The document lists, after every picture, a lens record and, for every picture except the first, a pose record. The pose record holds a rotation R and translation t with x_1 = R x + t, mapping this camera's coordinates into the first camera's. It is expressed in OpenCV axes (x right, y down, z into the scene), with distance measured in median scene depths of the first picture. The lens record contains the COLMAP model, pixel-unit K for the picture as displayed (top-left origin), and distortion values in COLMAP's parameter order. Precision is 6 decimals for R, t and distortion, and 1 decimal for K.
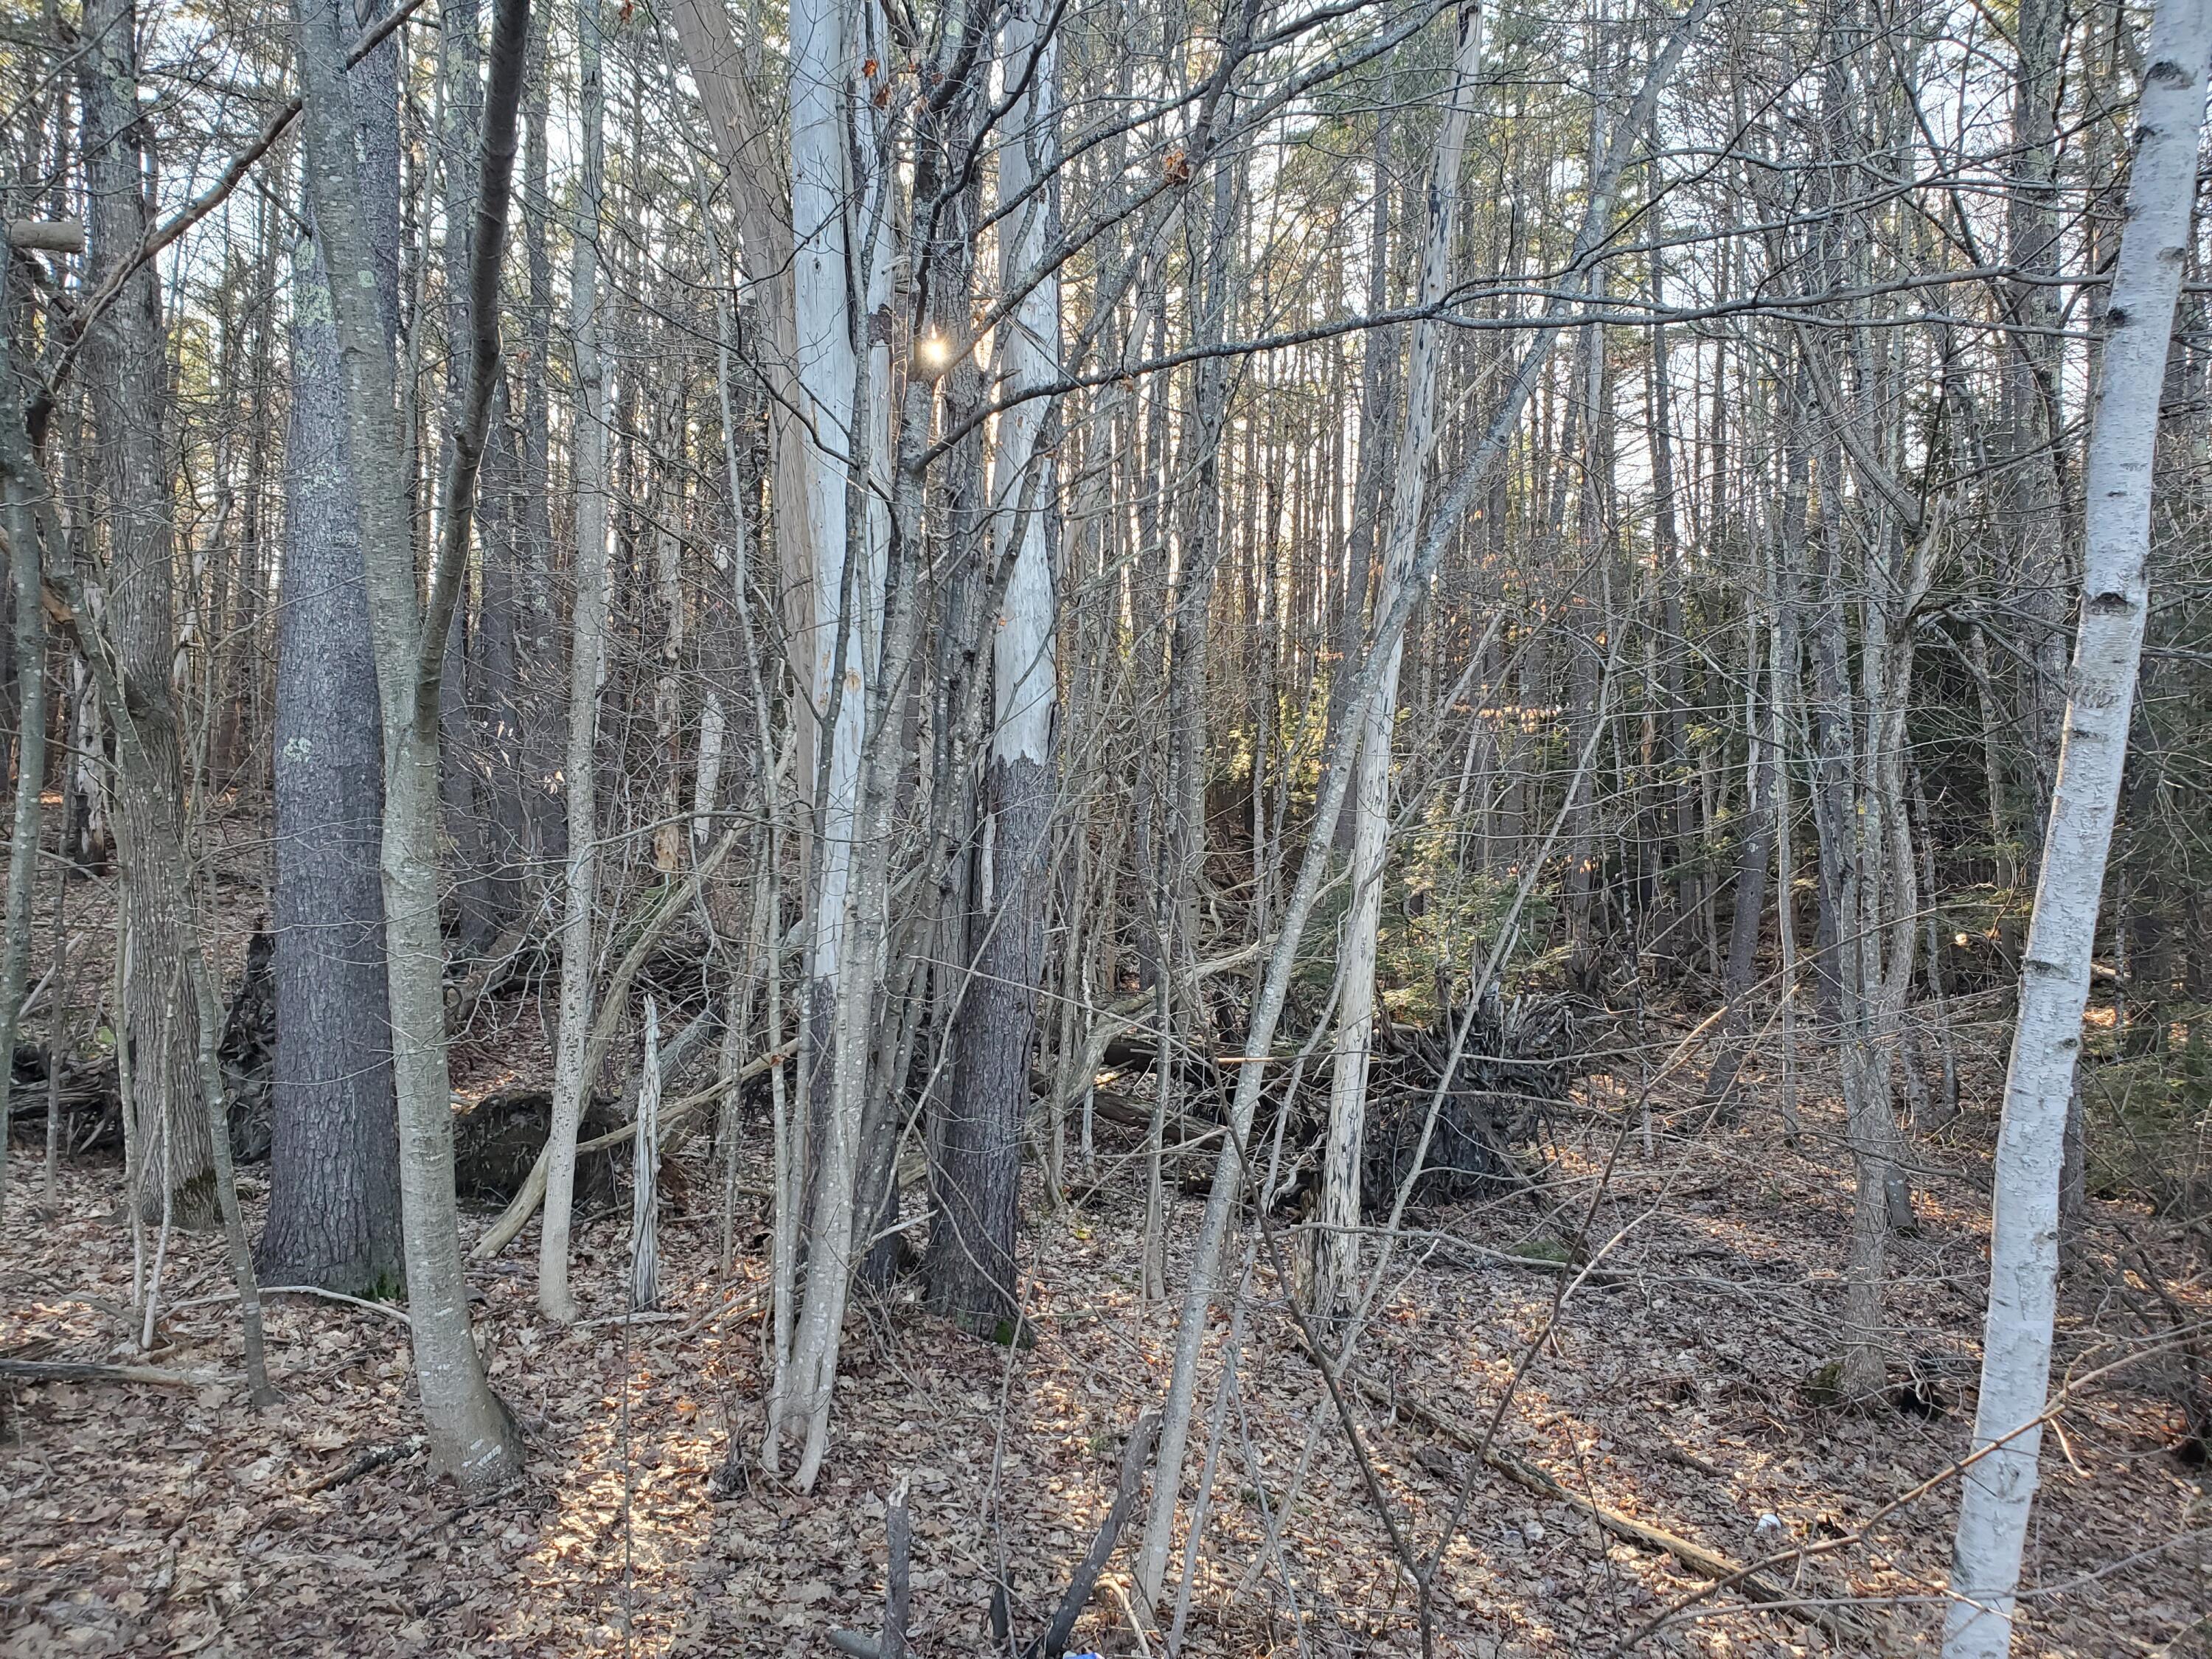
lens RADIAL K [[1673.1, 0, 1096.2], [0, 1673.1, 834.2], [0, 0, 1]] dist [0.024991, 0.002547]
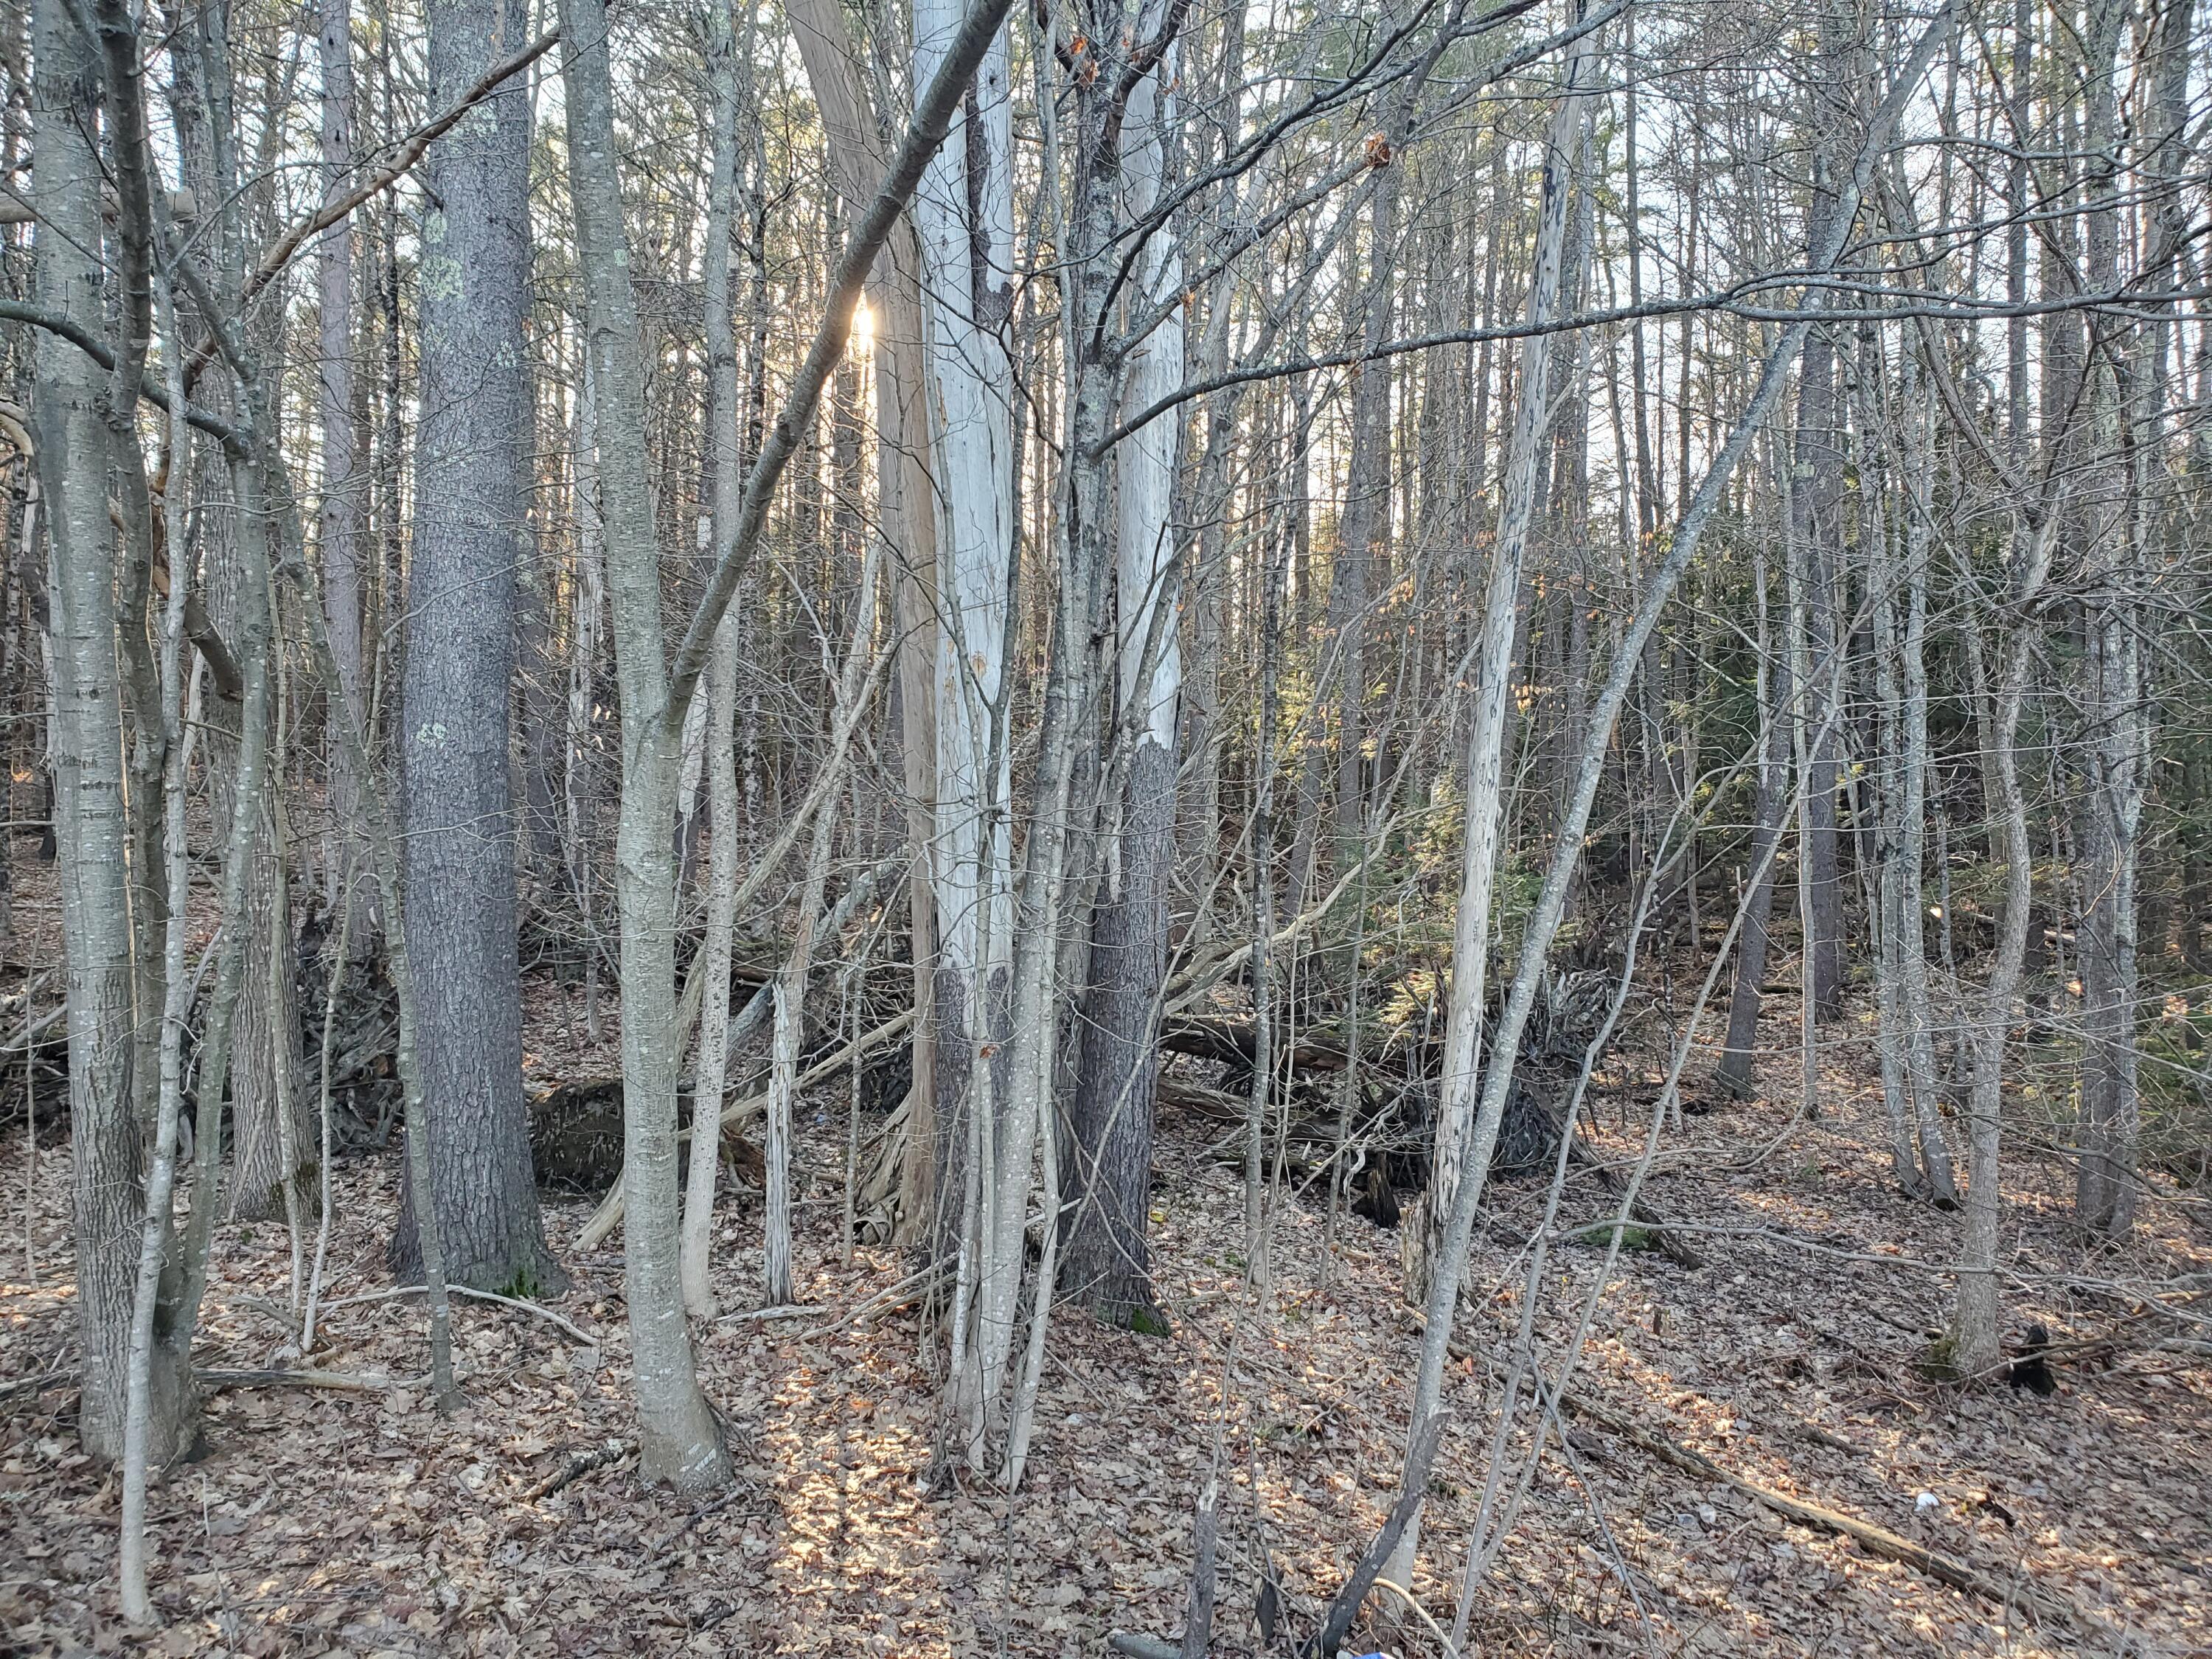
lens RADIAL K [[1673.1, 0, 1111.6], [0, 1673.1, 821.6], [0, 0, 1]] dist [0.024991, 0.002547]
pose [[0.999182, -0.002225, 0.040369, -0.137681], [0.001896, 0.999965, 0.008194, -0.008790], [-0.040385, -0.008111, 0.999151, 0.012015]]
